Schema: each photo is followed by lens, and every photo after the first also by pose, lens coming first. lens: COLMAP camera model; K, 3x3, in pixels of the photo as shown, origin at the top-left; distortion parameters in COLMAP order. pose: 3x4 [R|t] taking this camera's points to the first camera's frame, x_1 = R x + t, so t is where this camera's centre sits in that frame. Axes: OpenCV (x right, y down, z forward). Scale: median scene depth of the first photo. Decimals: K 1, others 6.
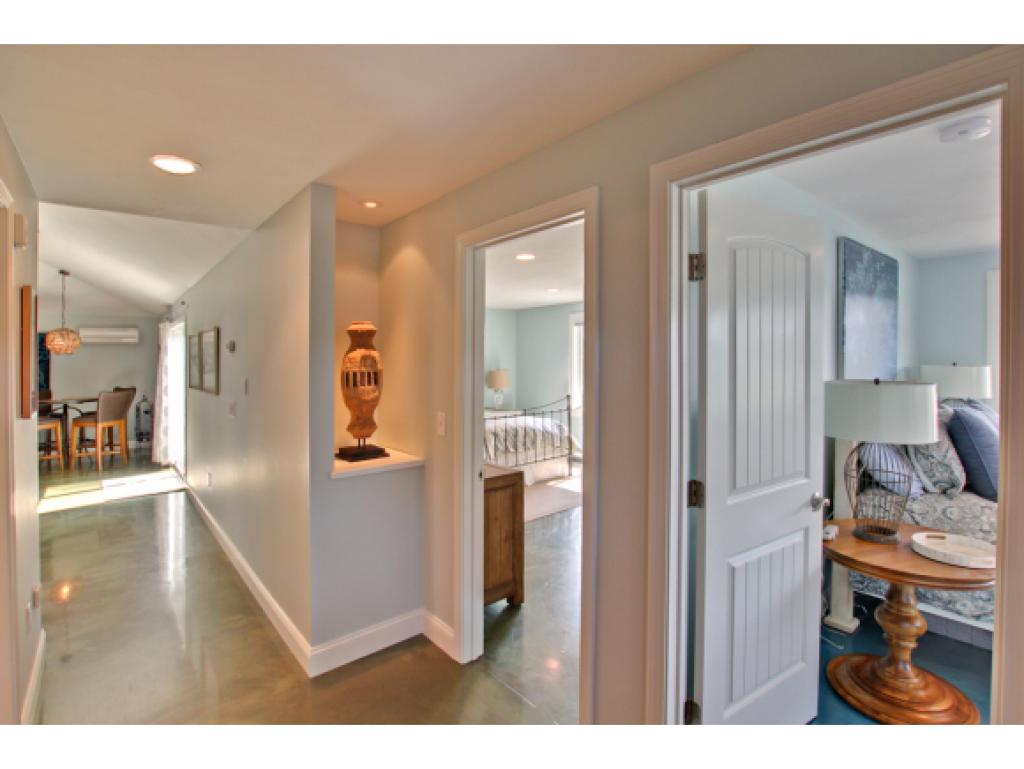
lens RADIAL K [[476.4, 0, 512.2], [0, 476.4, 383.8], [0, 0, 1]] dist [-0.002136, -0.000202]
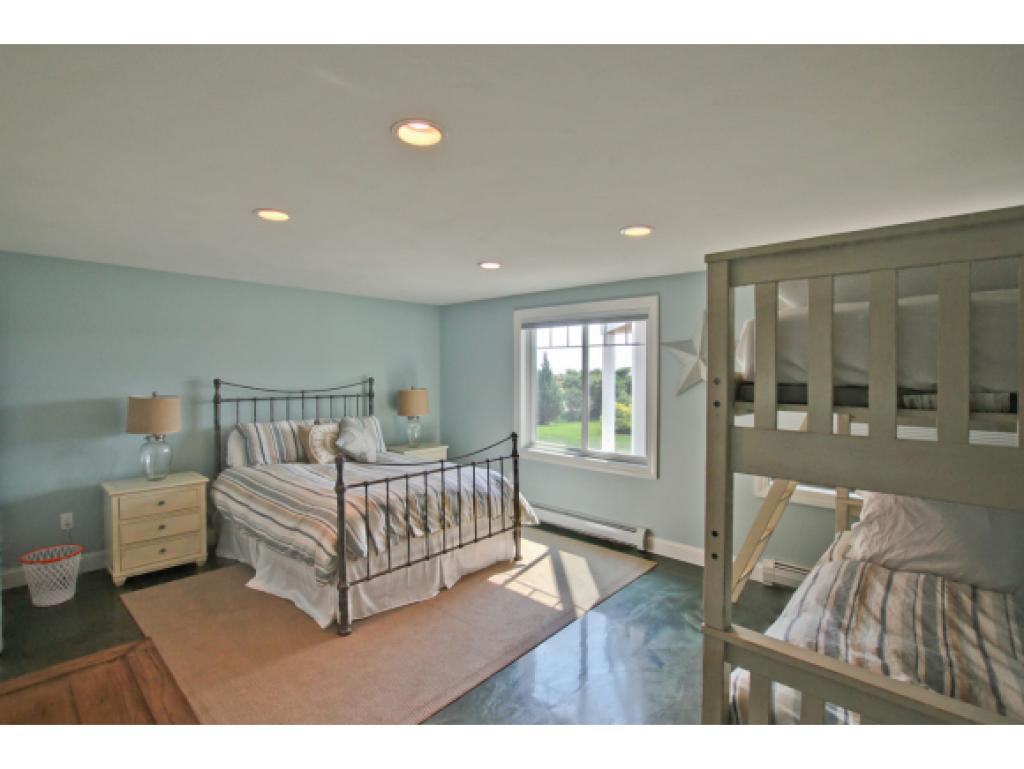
lens RADIAL K [[476.4, 0, 514.8], [0, 476.4, 388.9], [0, 0, 1]] dist [-0.002136, -0.000202]
pose [[0.991030, -0.005575, 0.133524, 0.037646], [0.007773, 0.999843, -0.015950, -0.024199], [-0.133415, 0.016845, 0.990917, 0.397163]]
